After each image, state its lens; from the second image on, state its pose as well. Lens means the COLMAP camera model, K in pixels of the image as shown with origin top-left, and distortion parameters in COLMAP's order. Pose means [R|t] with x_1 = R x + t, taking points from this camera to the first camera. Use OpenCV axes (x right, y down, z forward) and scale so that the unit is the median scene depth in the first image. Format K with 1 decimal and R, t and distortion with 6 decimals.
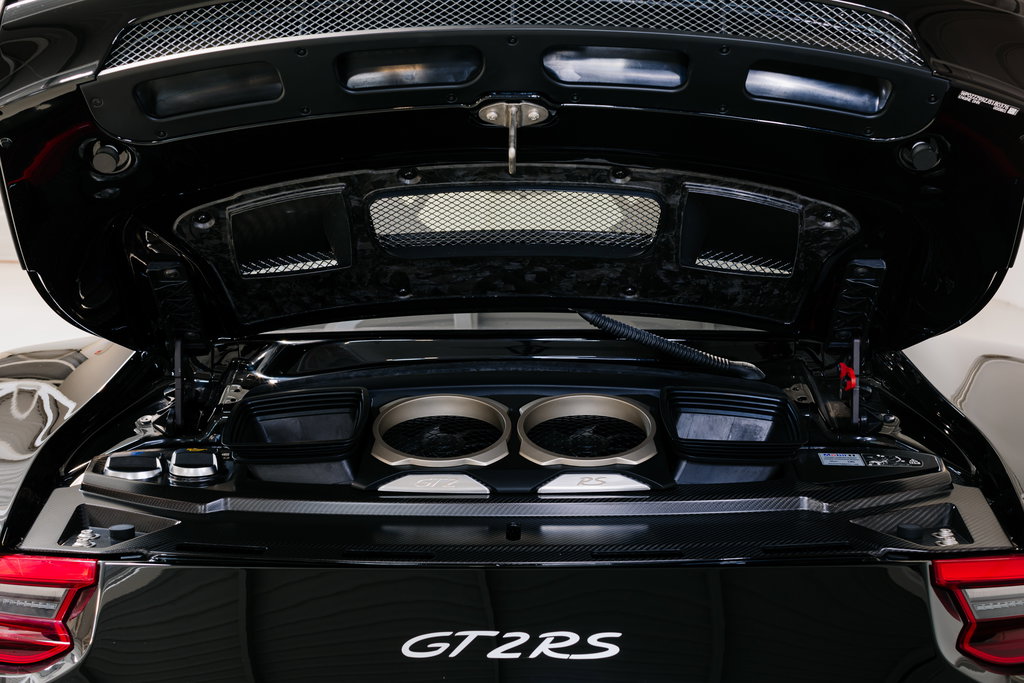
lens RADIAL K [[1448.0, 0, 513.8], [0, 1448.0, 341.8], [0, 0, 1]] dist [-0.009250, 0.000000]
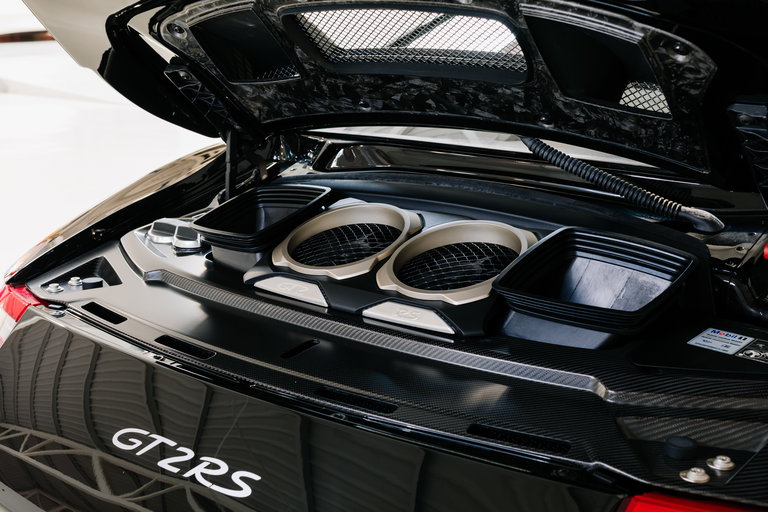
lens RADIAL K [[1086.0, 0, 384.0], [0, 1086.0, 254.3], [0, 0, 1]] dist [-0.009250, 0.000000]
pose [[0.795027, 0.151415, -0.587371, 0.466028], [-0.073584, 0.985266, 0.154388, -0.055305], [0.602094, -0.079522, 0.794455, 0.412035]]
